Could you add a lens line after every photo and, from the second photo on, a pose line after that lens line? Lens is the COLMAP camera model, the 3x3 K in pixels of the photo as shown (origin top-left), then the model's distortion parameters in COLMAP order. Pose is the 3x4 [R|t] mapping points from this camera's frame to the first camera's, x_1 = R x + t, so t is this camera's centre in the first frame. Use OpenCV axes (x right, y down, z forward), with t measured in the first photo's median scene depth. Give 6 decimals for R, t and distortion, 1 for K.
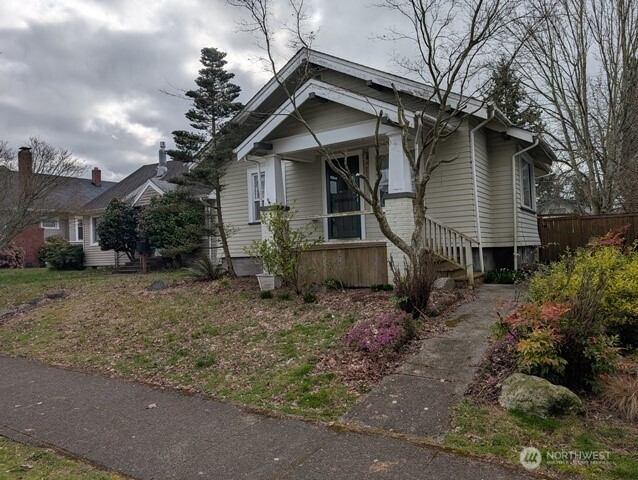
lens RADIAL K [[460.7, 0, 318.4], [0, 460.7, 239.6], [0, 0, 1]] dist [0.012038, 0.002290]
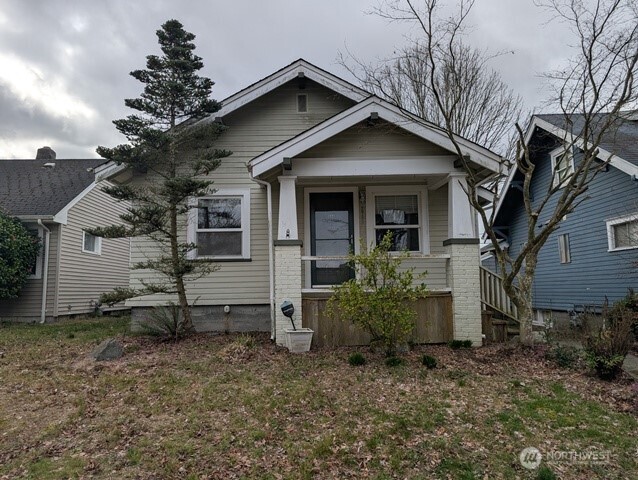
lens RADIAL K [[460.7, 0, 319.2], [0, 460.7, 241.7], [0, 0, 1]] dist [0.012038, 0.002290]
pose [[0.839970, 0.085702, 0.535823, -0.417974], [-0.030951, 0.993409, -0.110370, 0.011193], [-0.541750, 0.076123, 0.837086, 0.286354]]
